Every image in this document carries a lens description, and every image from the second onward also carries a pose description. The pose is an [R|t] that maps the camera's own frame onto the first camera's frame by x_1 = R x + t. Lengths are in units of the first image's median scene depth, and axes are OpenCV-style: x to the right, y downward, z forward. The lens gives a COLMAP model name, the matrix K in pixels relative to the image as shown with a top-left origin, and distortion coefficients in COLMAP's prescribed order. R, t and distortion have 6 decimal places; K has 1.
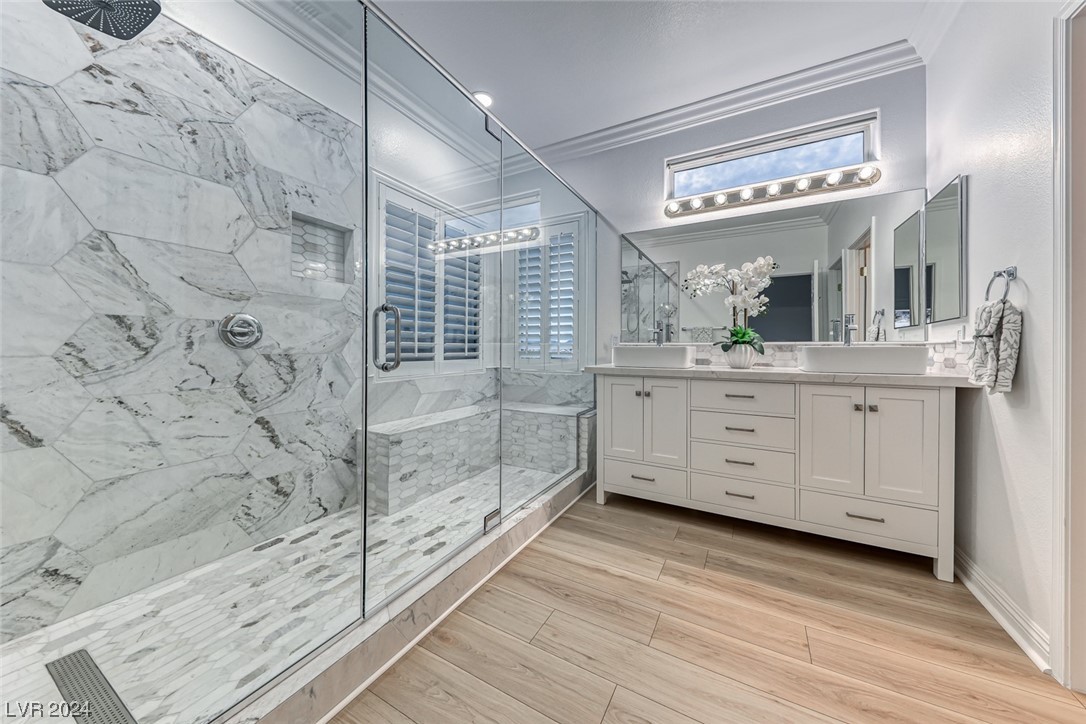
lens RADIAL K [[371.4, 0, 543.5], [0, 371.4, 347.9], [0, 0, 1]] dist [0.007347, -0.000045]
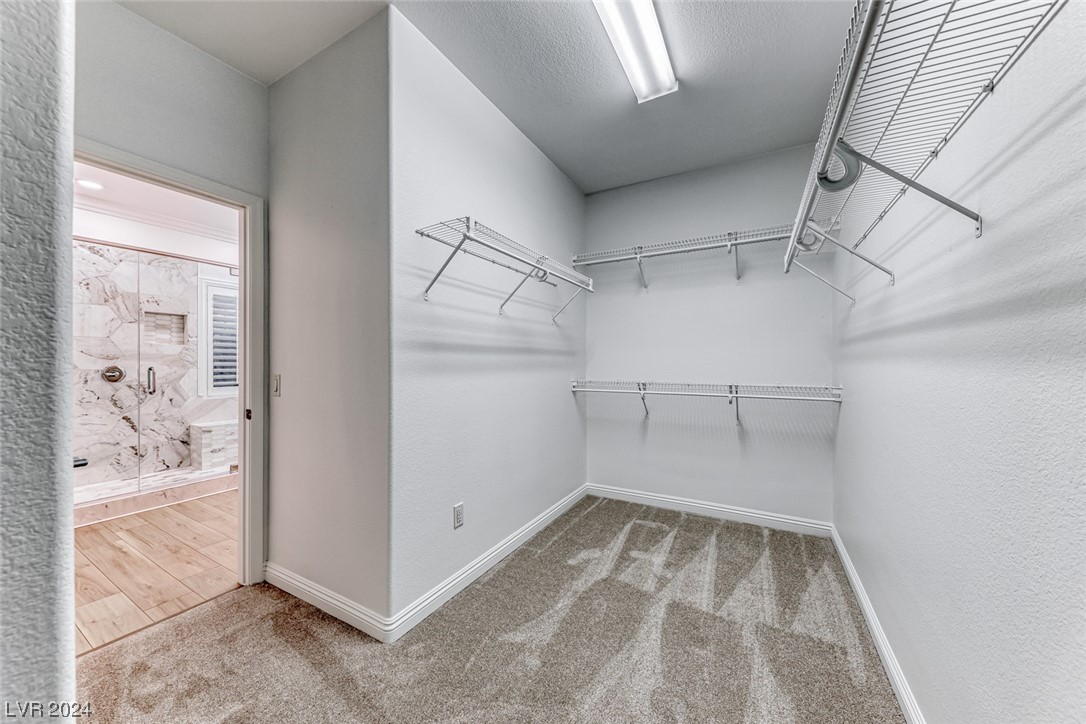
lens RADIAL K [[385.4, 0, 530.7], [0, 385.4, 363.3], [0, 0, 1]] dist [-0.000016, -0.000002]
pose [[0.999730, -0.001929, -0.023177, 1.521325], [0.001983, 0.999995, 0.002317, -0.103483], [0.023172, -0.002363, 0.999729, -1.061208]]
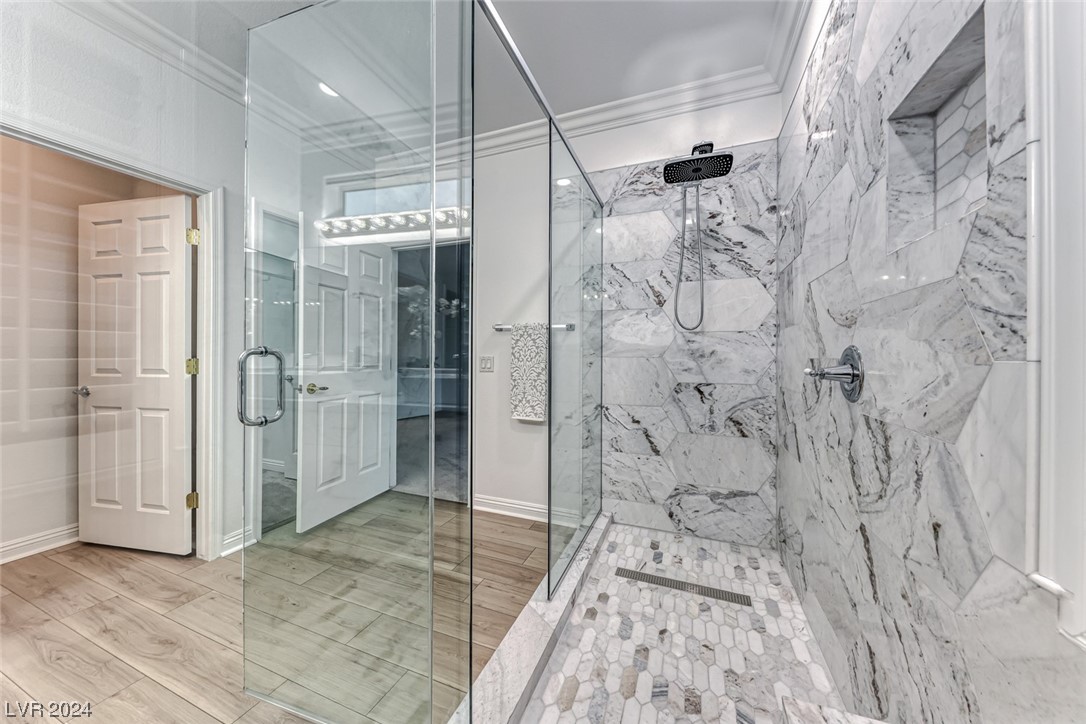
lens RADIAL K [[376.8, 0, 539.5], [0, 376.8, 360.5], [0, 0, 1]] dist [0.010737, 0.000080]
pose [[-0.992796, -0.004061, -0.119752, -0.199925], [-0.005136, 0.999949, 0.008673, -0.069013], [0.119711, 0.009226, -0.992766, 1.547093]]
